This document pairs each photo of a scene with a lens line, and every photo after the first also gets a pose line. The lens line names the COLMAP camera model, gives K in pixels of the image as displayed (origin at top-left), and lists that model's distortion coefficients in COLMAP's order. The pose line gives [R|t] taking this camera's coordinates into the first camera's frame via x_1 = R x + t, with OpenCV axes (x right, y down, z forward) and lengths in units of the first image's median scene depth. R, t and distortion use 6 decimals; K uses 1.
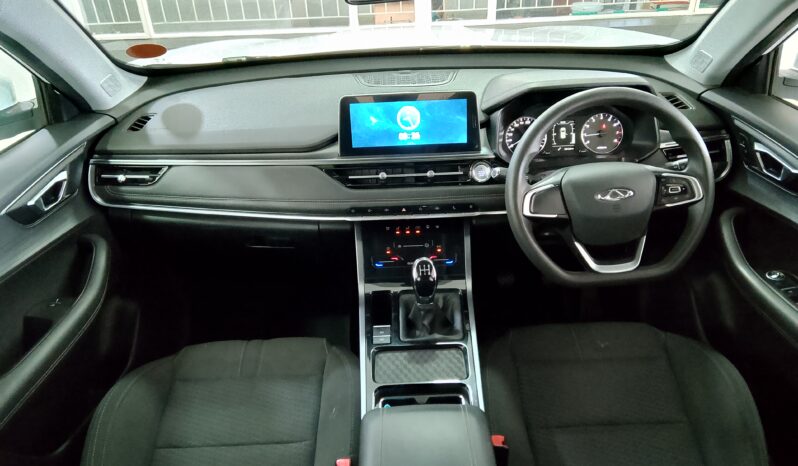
lens RADIAL K [[616.0, 0, 390.2], [0, 616.0, 234.5], [0, 0, 1]] dist [0.027106, -0.024516]
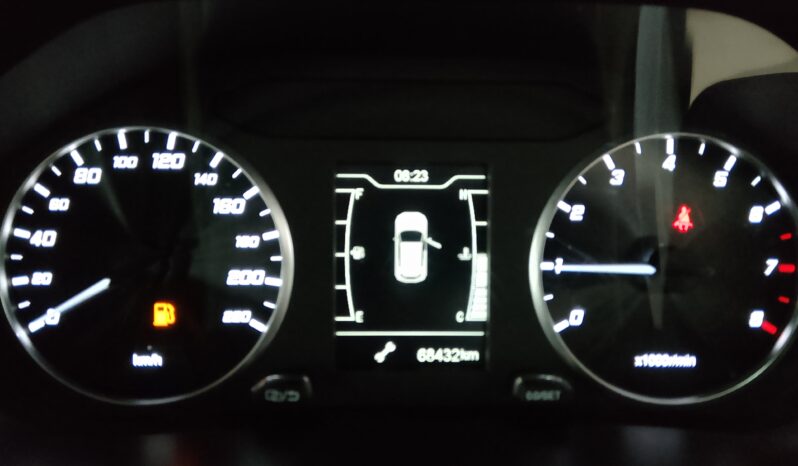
lens RADIAL K [[616.0, 0, 401.1], [0, 616.0, 236.2], [0, 0, 1]] dist [0.027106, -0.024516]
pose [[0.996631, 0.054026, 0.061711, 0.289977], [-0.049090, 0.995674, -0.078892, -0.167855], [-0.065706, 0.075597, 0.994971, 0.921379]]
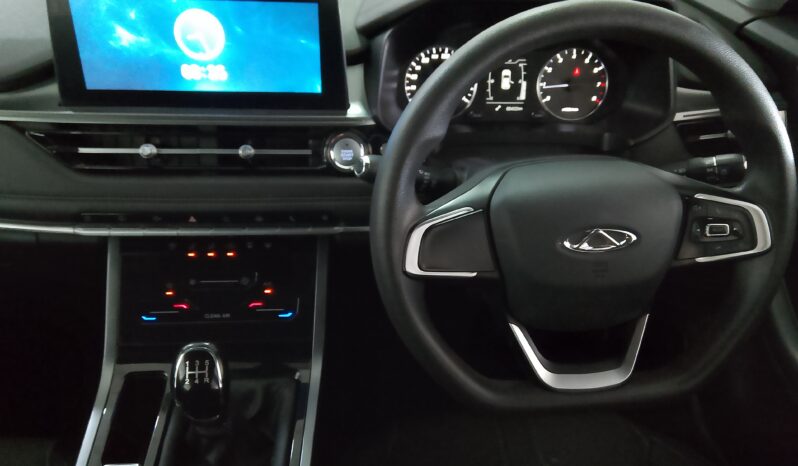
lens RADIAL K [[616.0, 0, 406.0], [0, 616.0, 232.3], [0, 0, 1]] dist [0.027106, -0.024516]
pose [[0.993351, 0.029376, 0.111315, 0.140779], [-0.044432, 0.989809, 0.135291, -0.106505], [-0.106206, -0.139338, 0.984533, 0.469671]]
